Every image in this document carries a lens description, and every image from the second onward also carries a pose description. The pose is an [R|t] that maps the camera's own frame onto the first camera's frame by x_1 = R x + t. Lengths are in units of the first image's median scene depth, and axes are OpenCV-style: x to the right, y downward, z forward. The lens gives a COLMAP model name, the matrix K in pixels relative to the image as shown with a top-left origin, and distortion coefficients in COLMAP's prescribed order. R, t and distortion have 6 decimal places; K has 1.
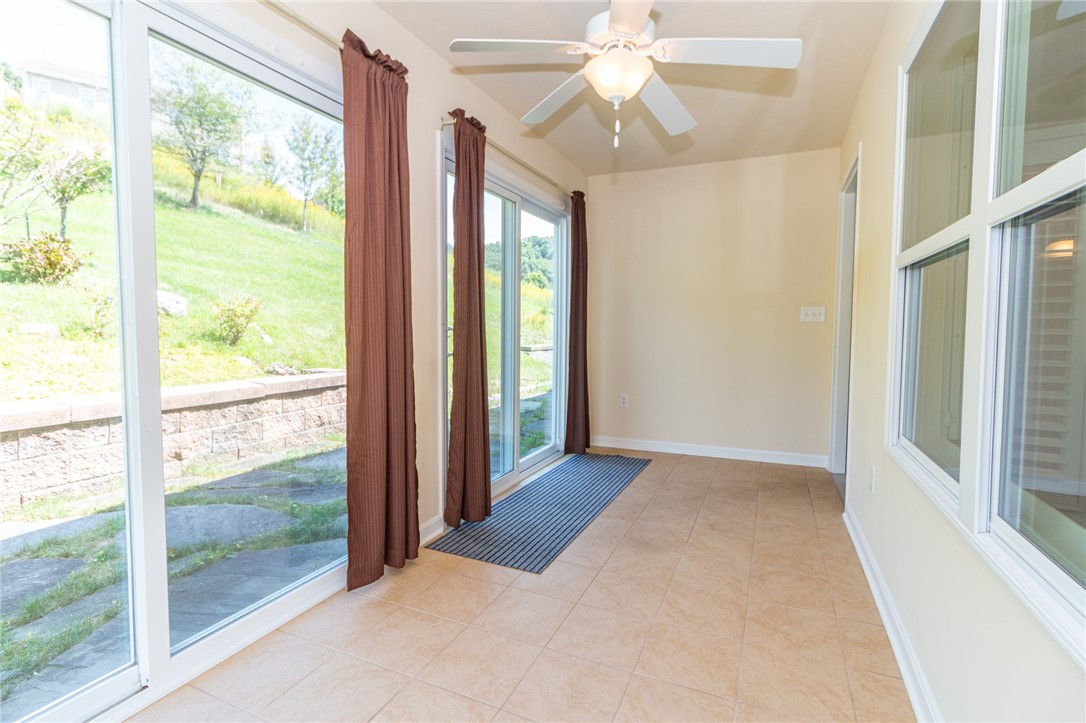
lens RADIAL K [[502.3, 0, 541.4], [0, 502.3, 353.9], [0, 0, 1]] dist [0.002097, 0.000976]
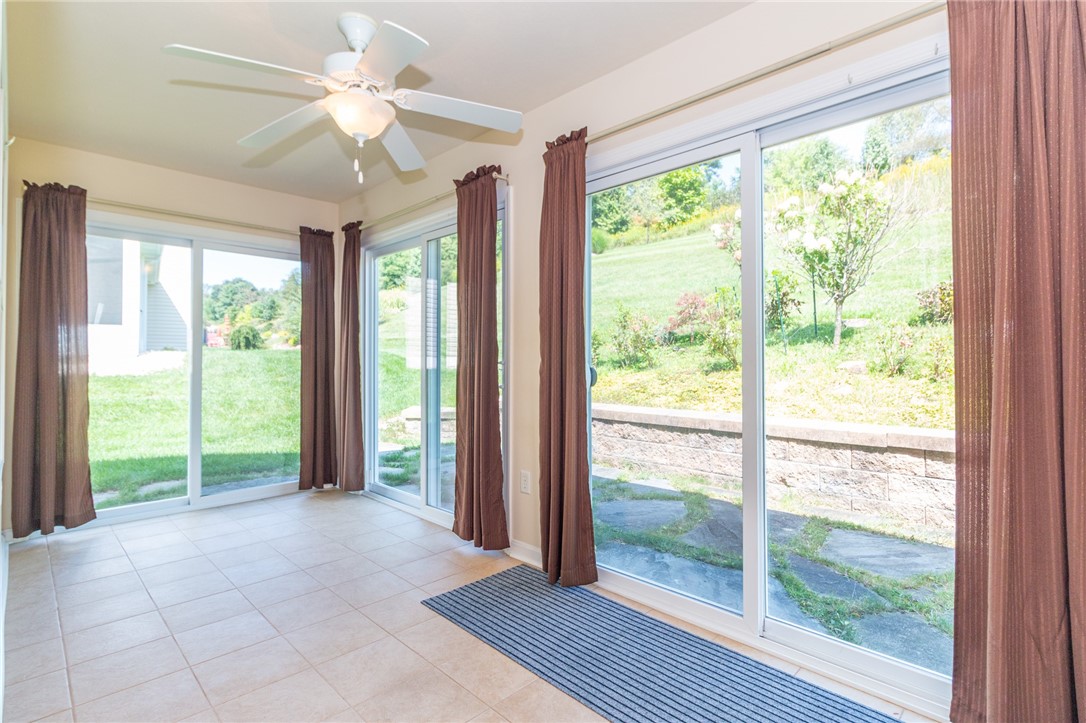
lens RADIAL K [[502.3, 0, 541.4], [0, 502.3, 353.9], [0, 0, 1]] dist [0.002097, 0.000976]
pose [[-0.323452, -0.019666, -0.946040, 0.577807], [-0.055557, 0.998454, -0.001761, -0.050154], [0.944612, 0.051989, -0.324044, 0.994449]]
